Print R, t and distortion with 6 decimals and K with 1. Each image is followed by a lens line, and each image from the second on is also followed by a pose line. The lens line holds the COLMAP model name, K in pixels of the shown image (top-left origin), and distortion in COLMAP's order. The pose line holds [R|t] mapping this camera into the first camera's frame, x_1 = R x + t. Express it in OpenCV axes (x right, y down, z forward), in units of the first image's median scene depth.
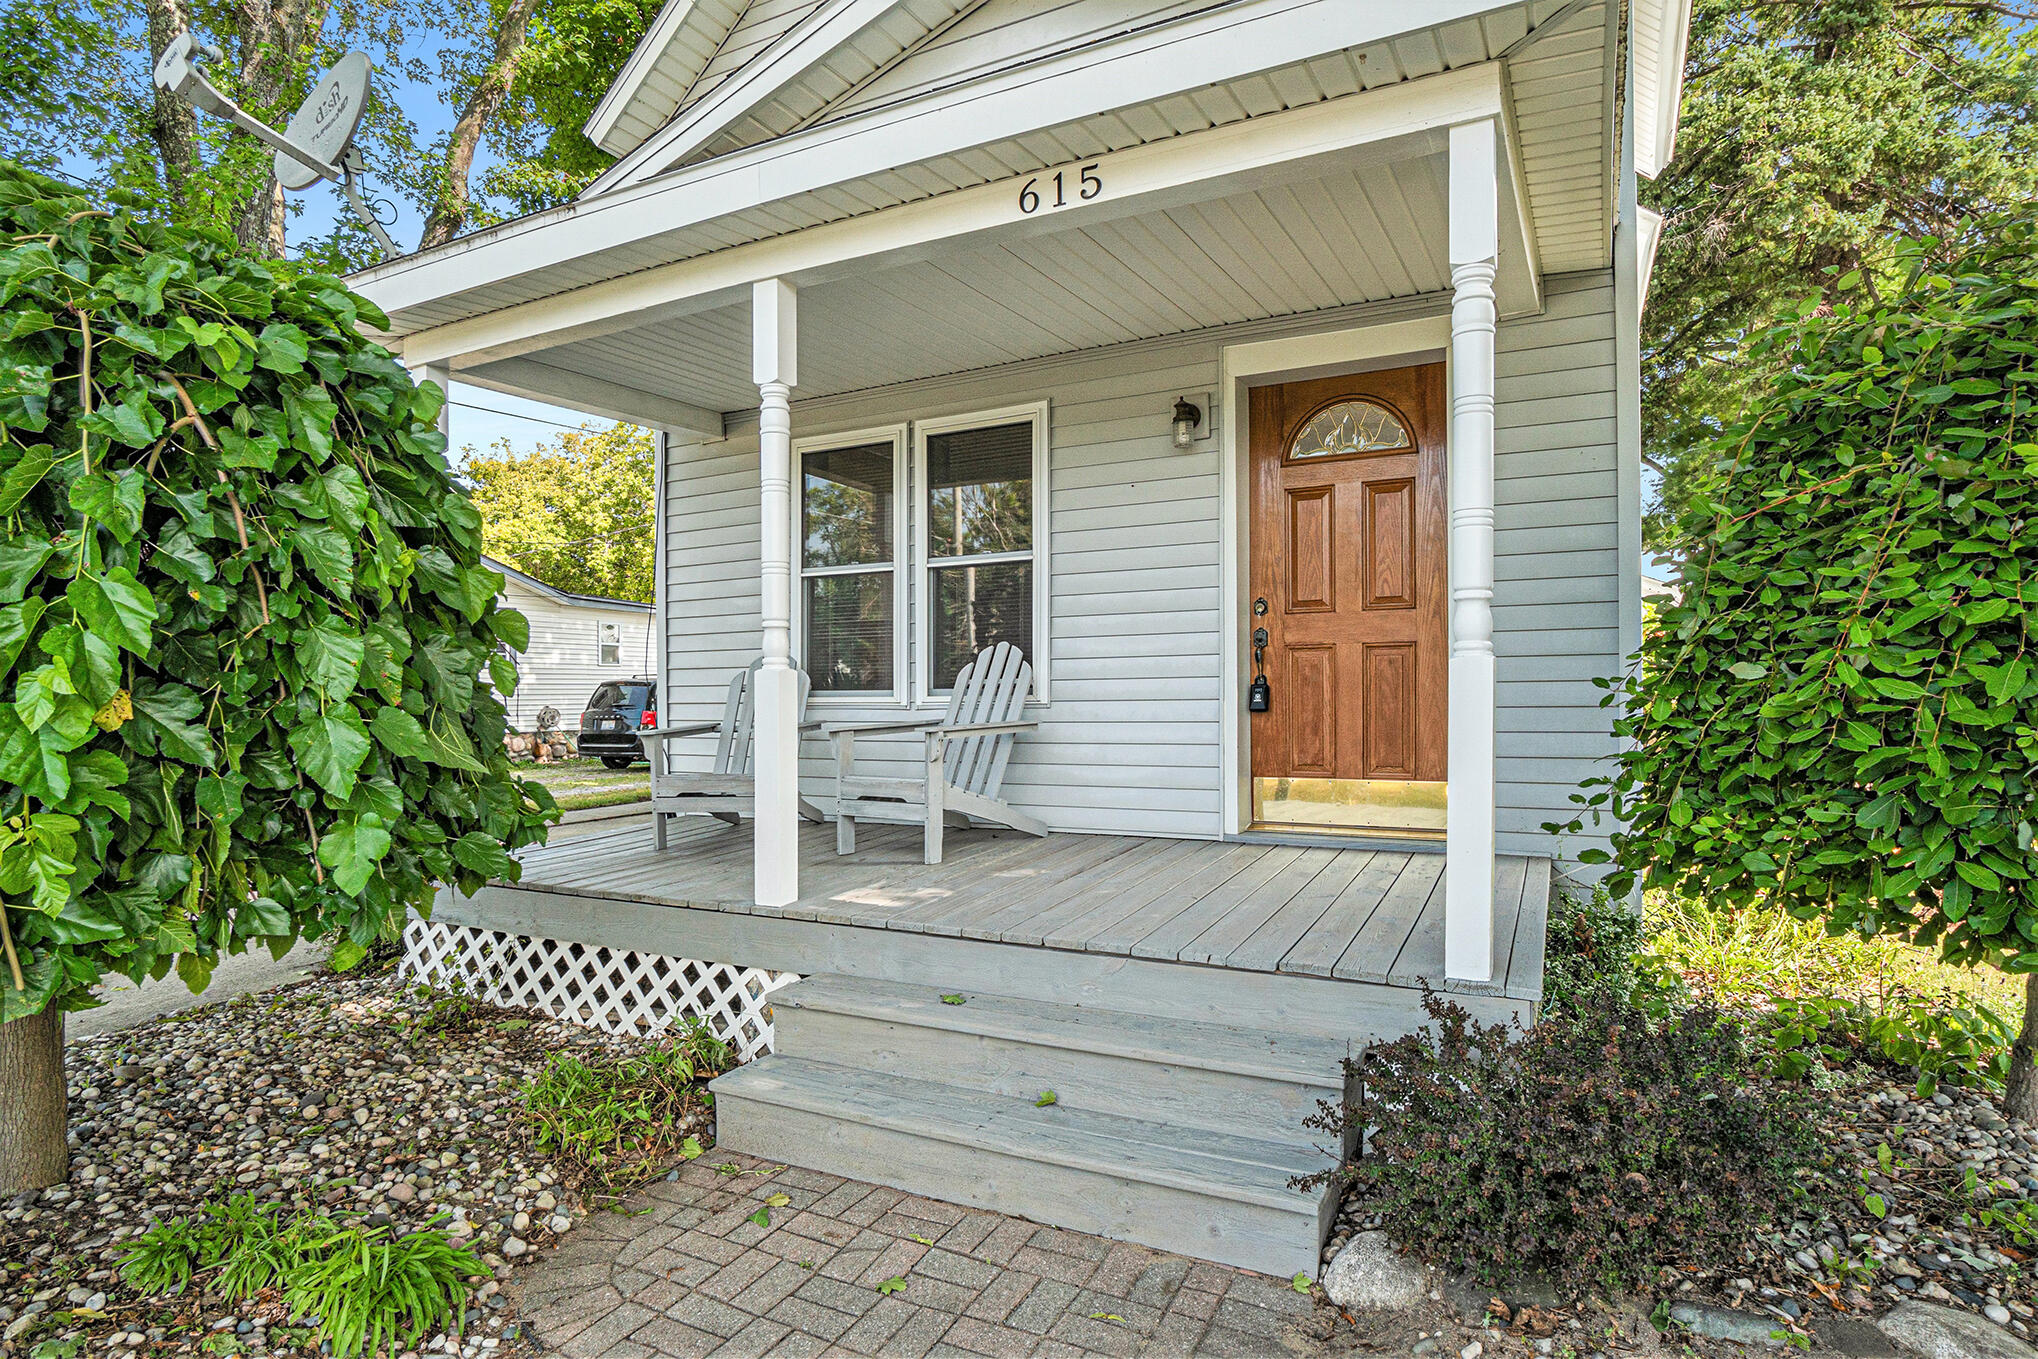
lens RADIAL K [[1116.0, 0, 1055.5], [0, 1116.0, 669.2], [0, 0, 1]] dist [0.013556, -0.002471]
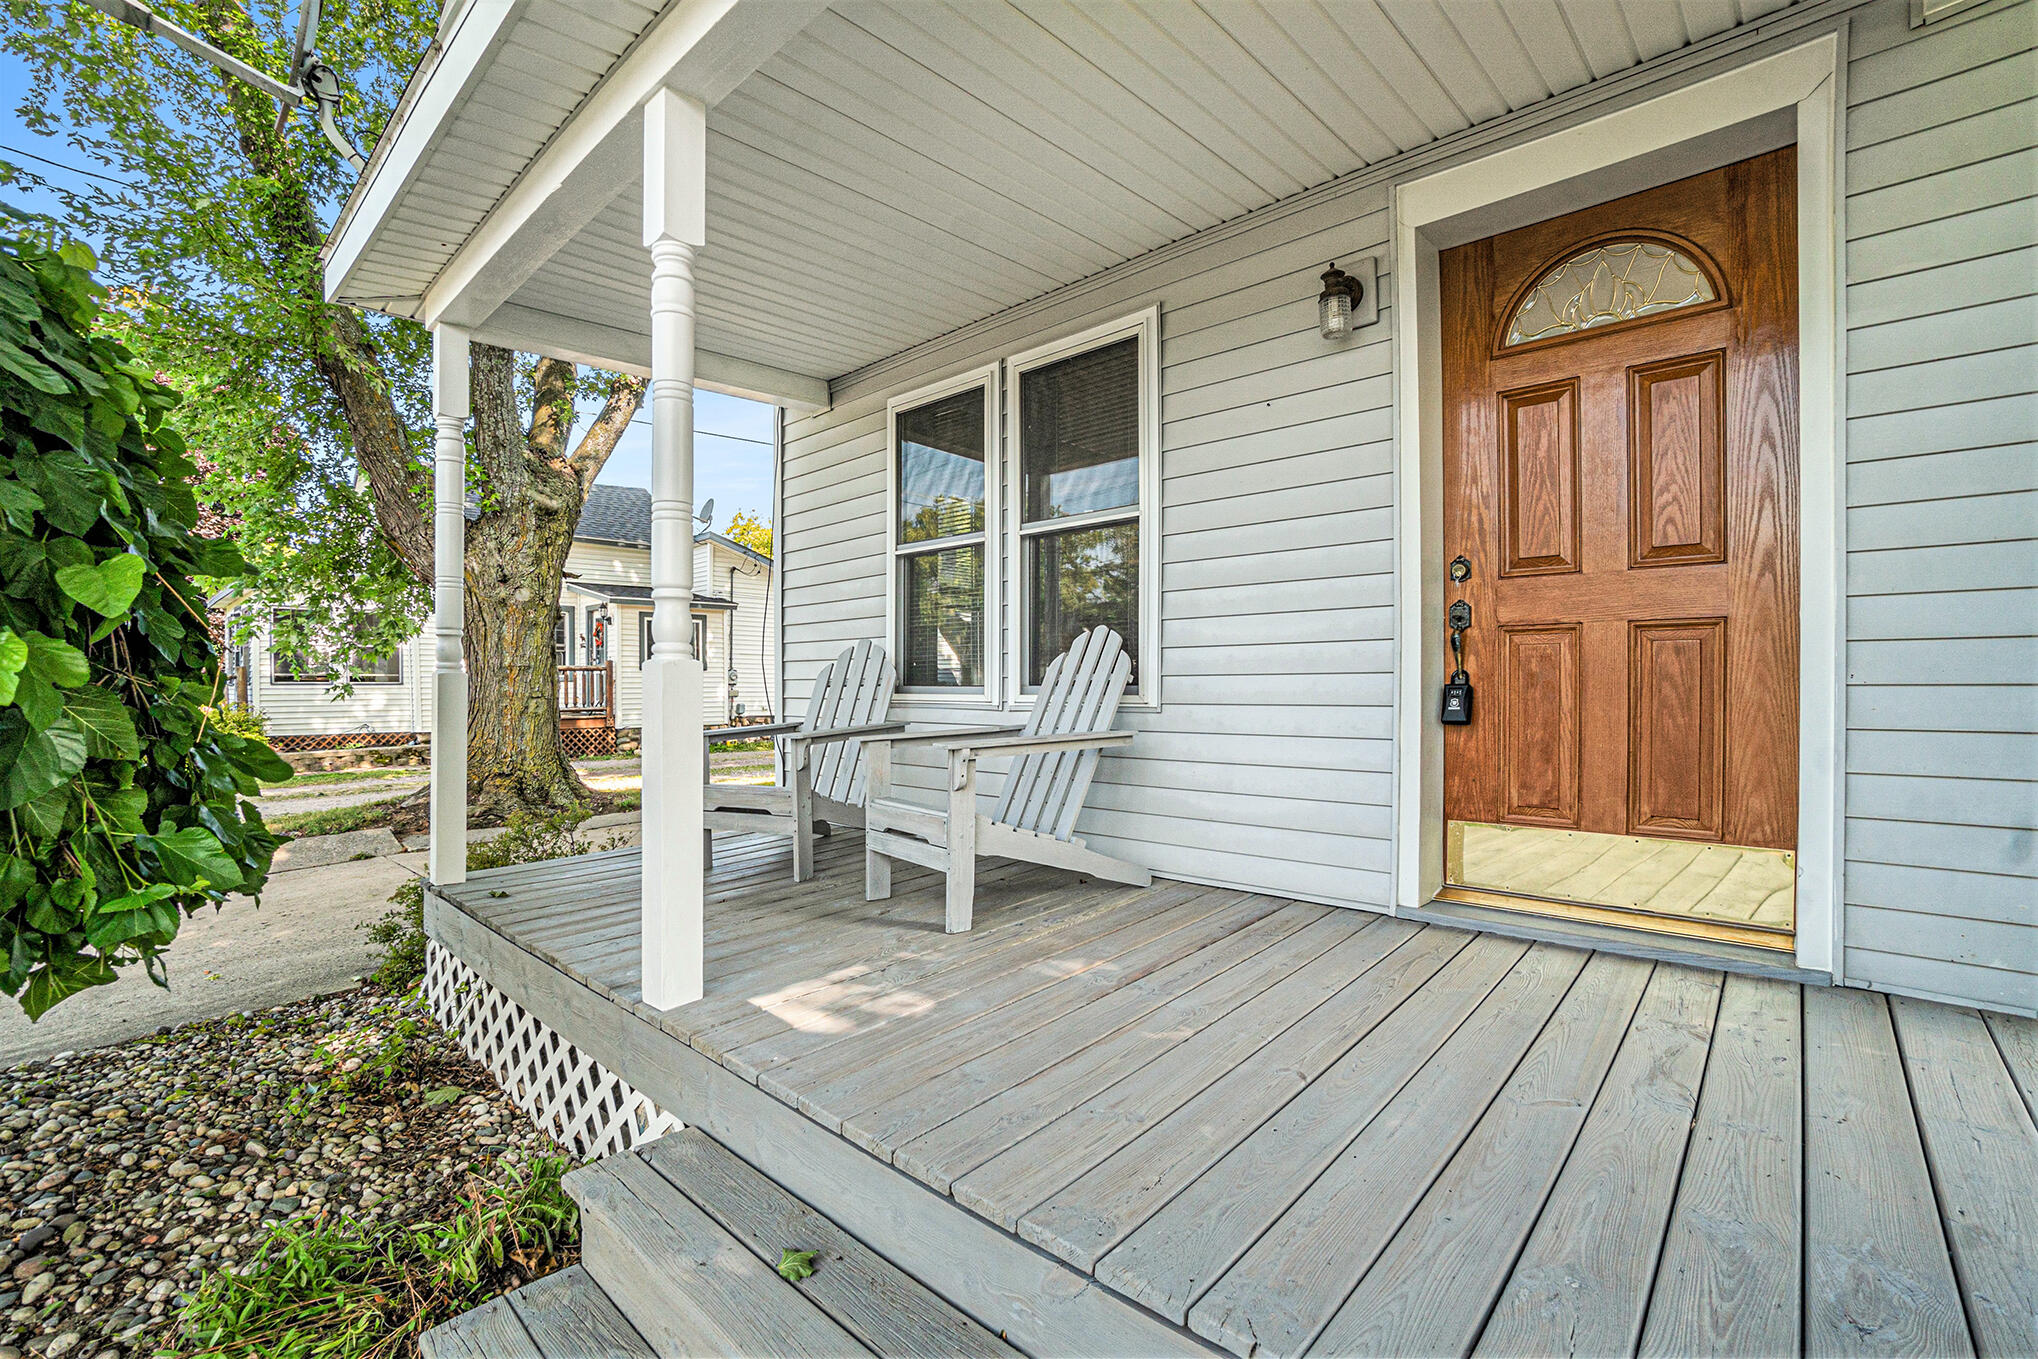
lens RADIAL K [[916.3, 0, 1047.9], [0, 916.3, 669.6], [0, 0, 1]] dist [-0.033596, 0.001966]
pose [[0.961720, 0.003585, -0.274009, 0.095399], [-0.000917, 0.999951, 0.009867, -0.000506], [0.274031, -0.009238, 0.961677, 0.402989]]
